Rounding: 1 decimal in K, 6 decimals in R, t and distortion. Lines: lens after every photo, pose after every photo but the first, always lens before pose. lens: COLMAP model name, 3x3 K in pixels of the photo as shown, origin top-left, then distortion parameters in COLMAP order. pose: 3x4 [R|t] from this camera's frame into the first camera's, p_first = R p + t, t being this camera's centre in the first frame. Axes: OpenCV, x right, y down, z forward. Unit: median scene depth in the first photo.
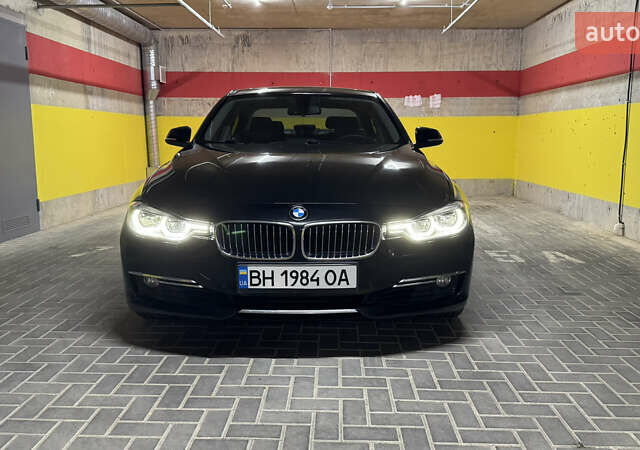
lens RADIAL K [[560.6, 0, 320.8], [0, 560.6, 226.5], [0, 0, 1]] dist [0.115069, -0.197407]
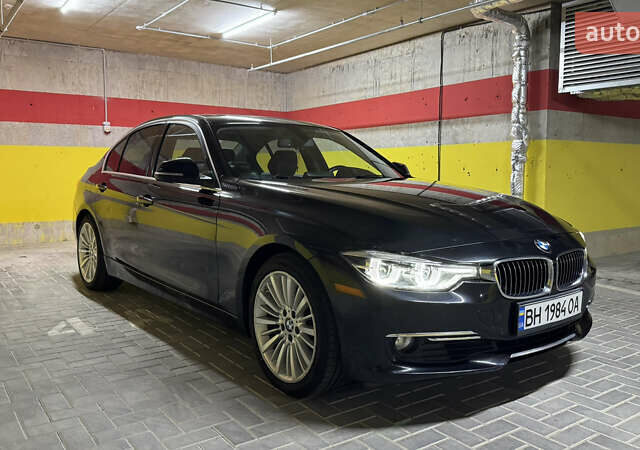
lens RADIAL K [[560.6, 0, 319.2], [0, 560.6, 227.0], [0, 0, 1]] dist [0.115069, -0.197407]
pose [[0.794941, -0.060019, 0.603710, -0.426580], [0.095070, 0.995124, -0.026252, -0.030753], [-0.599191, 0.078263, 0.796771, 0.188673]]
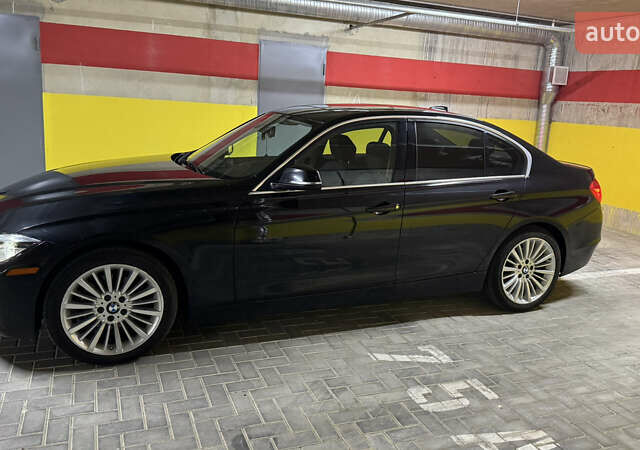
lens RADIAL K [[560.6, 0, 318.2], [0, 560.6, 228.7], [0, 0, 1]] dist [0.115069, -0.197407]
pose [[0.390177, 0.224044, -0.893066, 0.666891], [-0.203551, 0.966934, 0.153644, -0.157575], [0.897958, 0.121835, 0.422880, 0.517518]]
